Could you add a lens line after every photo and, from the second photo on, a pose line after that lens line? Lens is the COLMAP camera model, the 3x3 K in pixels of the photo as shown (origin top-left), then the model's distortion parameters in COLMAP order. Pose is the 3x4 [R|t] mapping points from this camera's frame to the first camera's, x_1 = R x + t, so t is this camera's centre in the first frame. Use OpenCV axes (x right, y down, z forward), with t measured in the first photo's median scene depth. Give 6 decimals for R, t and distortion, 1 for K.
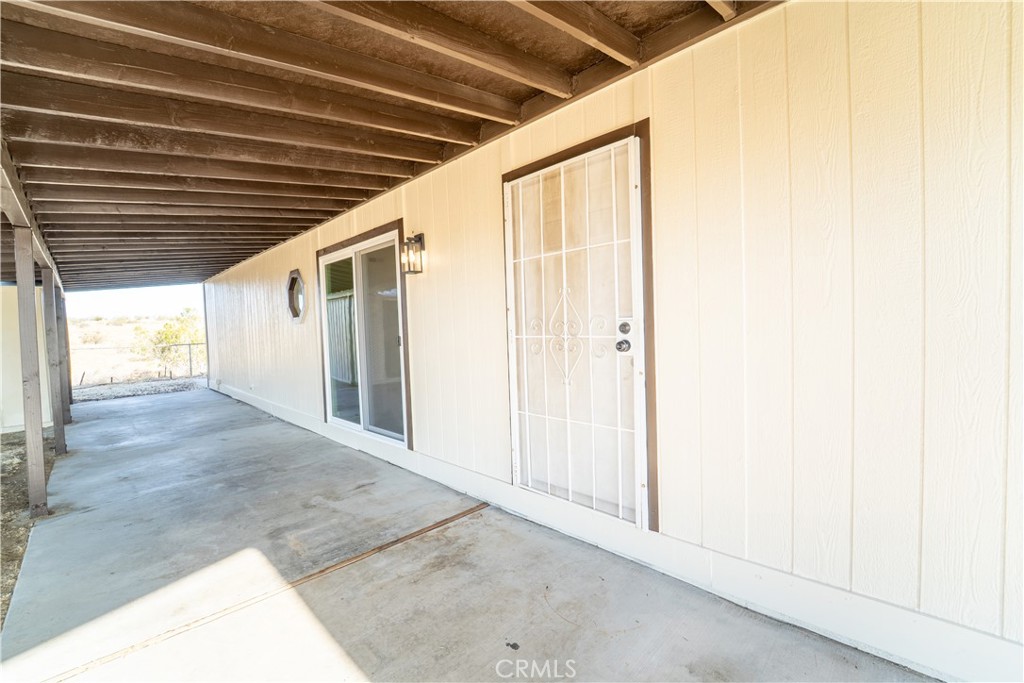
lens RADIAL K [[415.3, 0, 505.9], [0, 415.3, 321.5], [0, 0, 1]] dist [-0.013947, 0.000417]
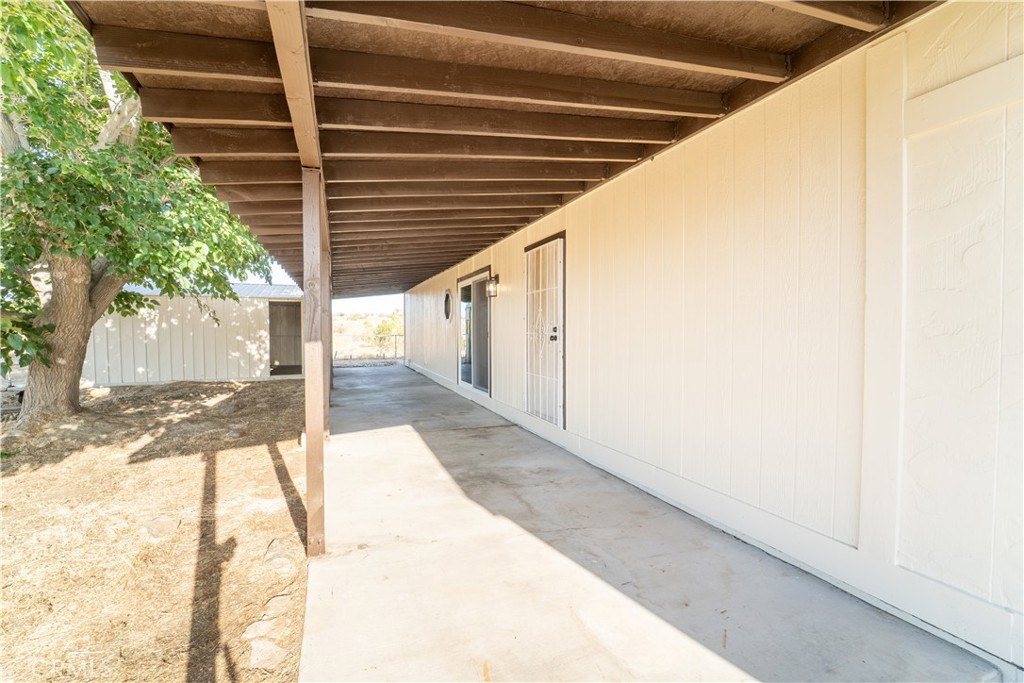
lens RADIAL K [[417.8, 0, 512.0], [0, 417.8, 341.5], [0, 0, 1]] dist [-0.021462, -0.000050]
pose [[0.921524, 0.067649, -0.382384, 0.430936], [-0.058586, 0.997658, 0.035309, 0.006871], [0.383877, -0.010136, 0.923329, -0.489231]]
